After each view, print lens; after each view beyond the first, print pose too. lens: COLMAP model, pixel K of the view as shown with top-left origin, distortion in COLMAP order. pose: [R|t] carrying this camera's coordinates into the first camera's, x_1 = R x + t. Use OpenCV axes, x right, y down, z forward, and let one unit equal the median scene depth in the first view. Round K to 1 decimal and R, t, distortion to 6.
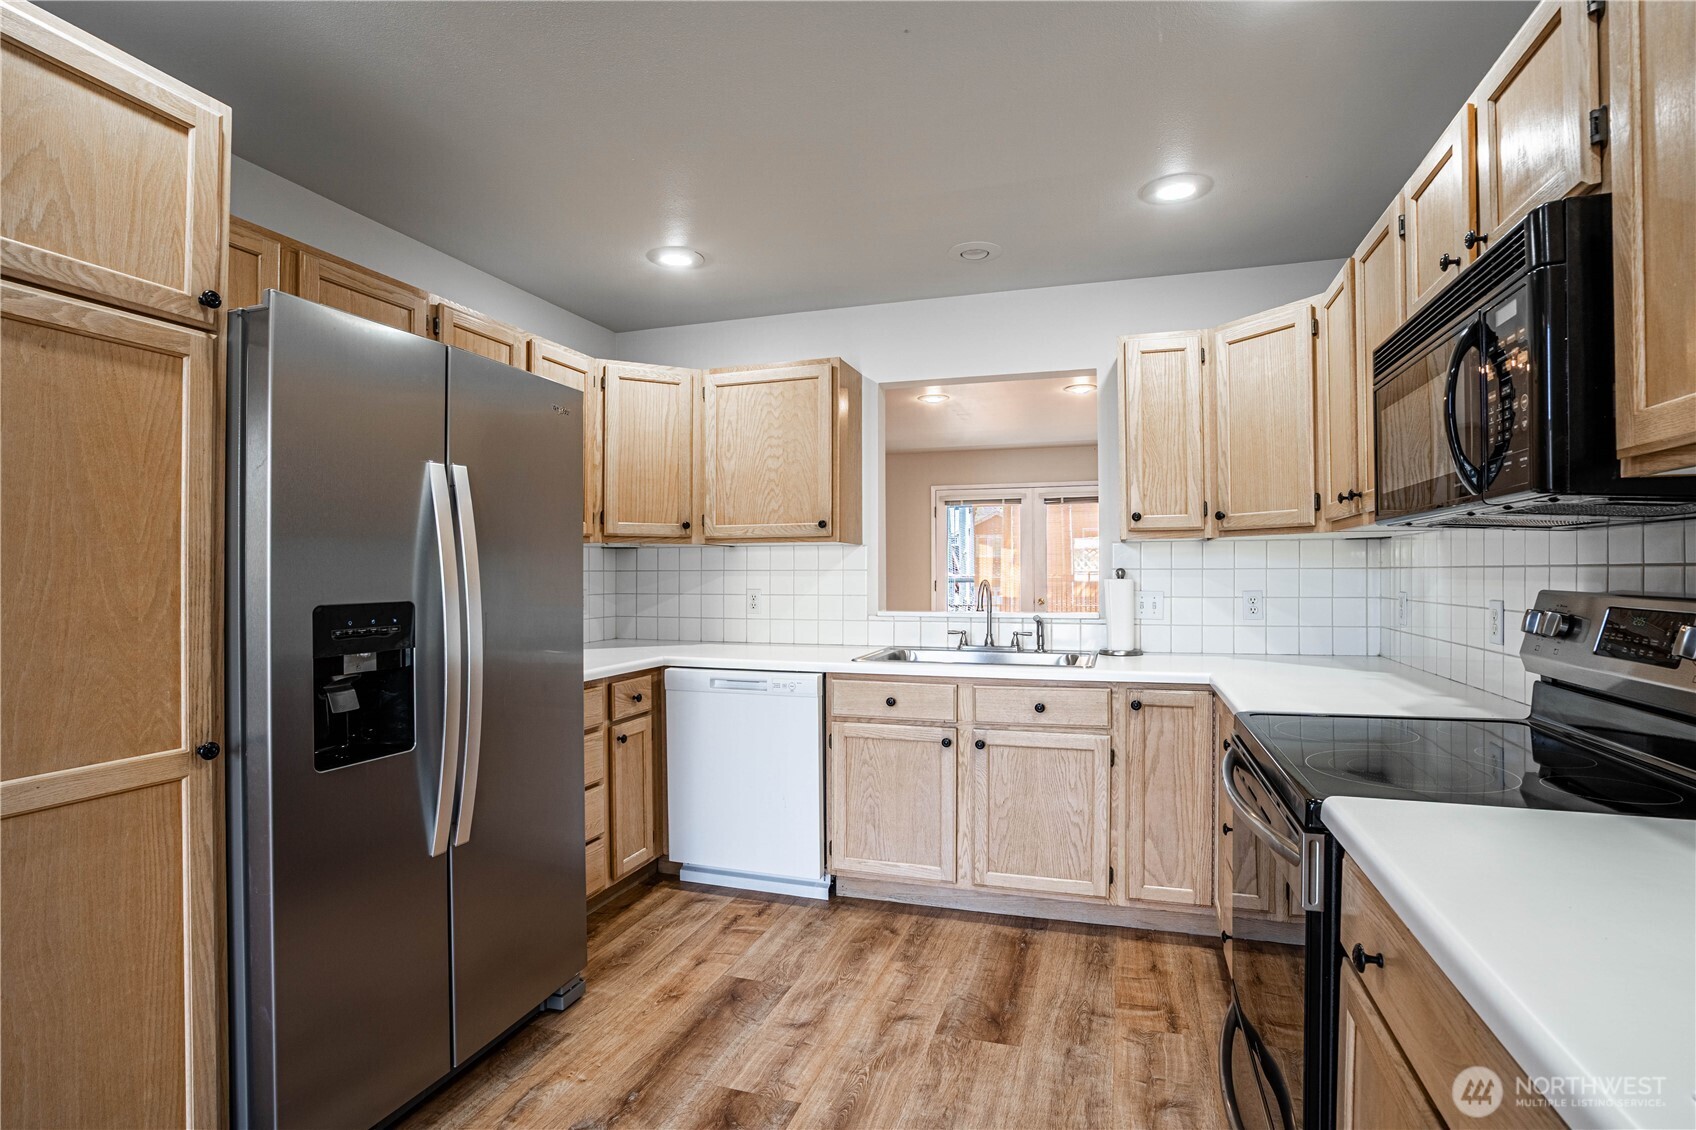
lens RADIAL K [[840.1, 0, 858.4], [0, 840.1, 560.0], [0, 0, 1]] dist [-0.072195, 0.035087]
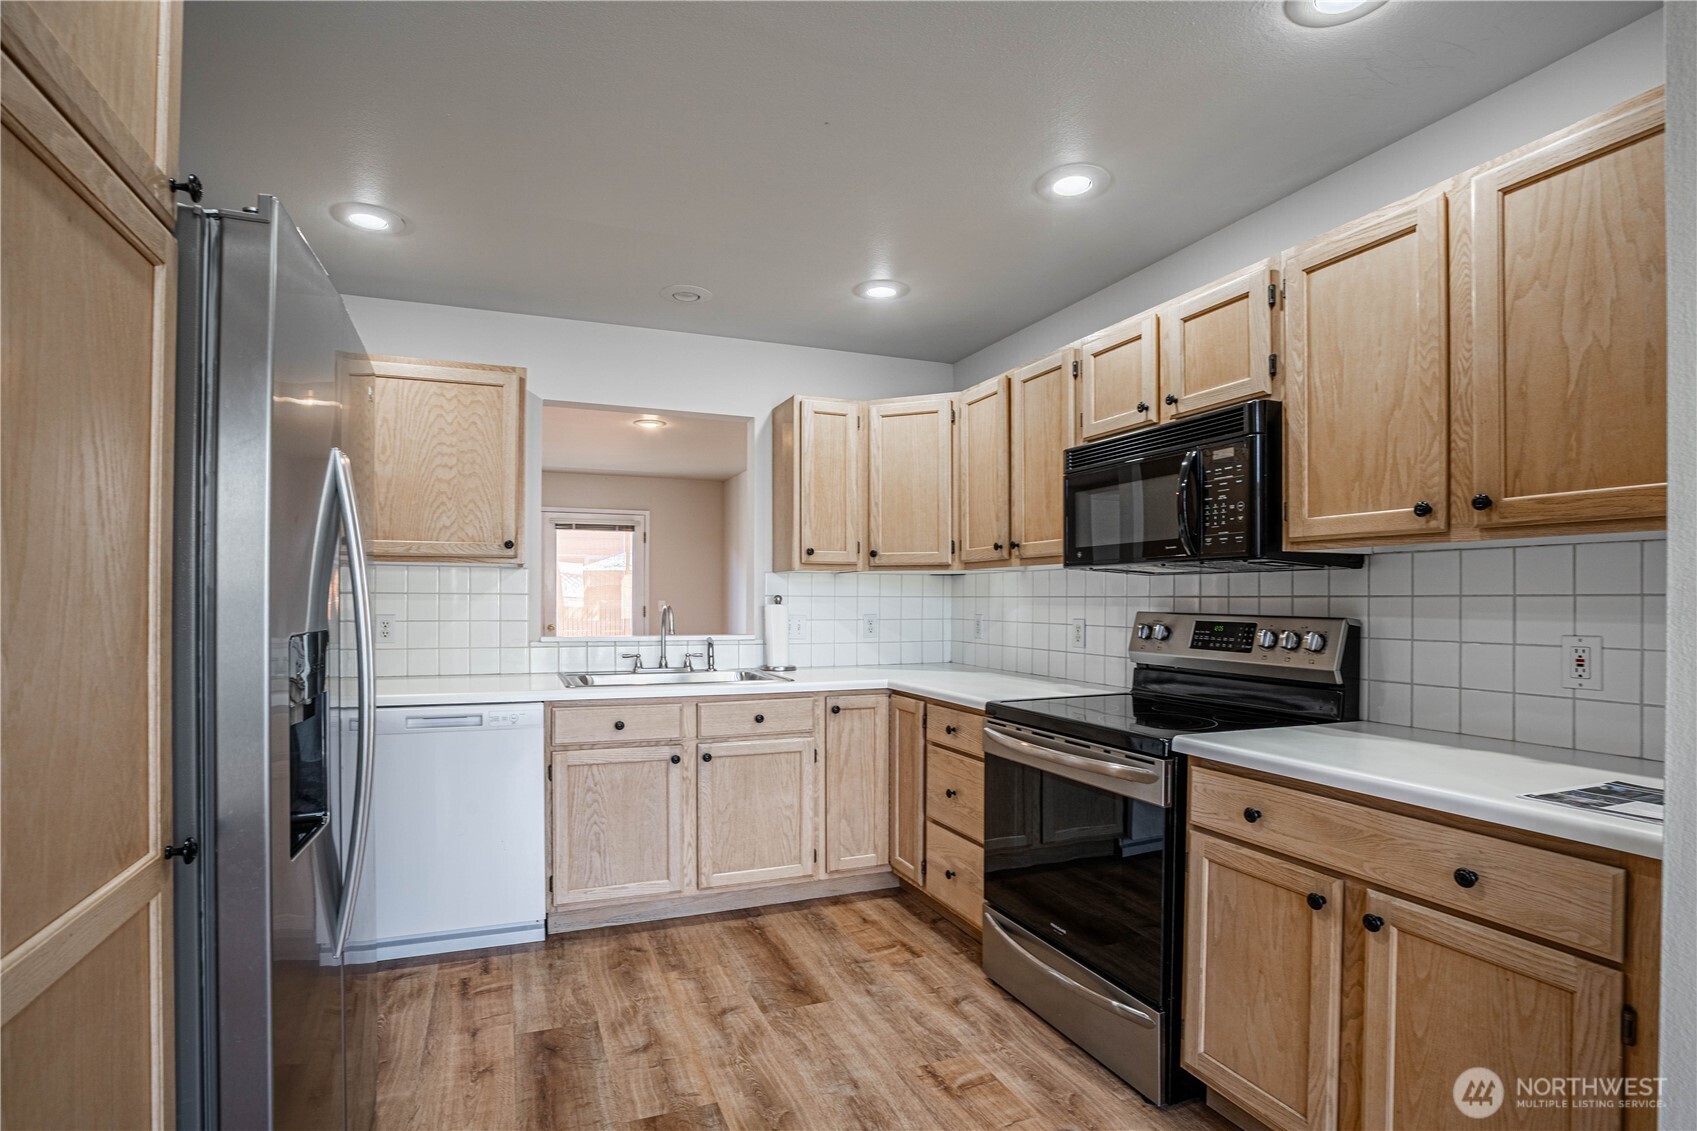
lens RADIAL K [[830.0, 0, 860.4], [0, 830.0, 589.7], [0, 0, 1]] dist [-0.071912, 0.032499]
pose [[0.762703, 0.013999, 0.646597, -0.396770], [-0.016329, 0.999864, -0.002385, 0.003893], [-0.646543, -0.008739, 0.762828, 0.062838]]
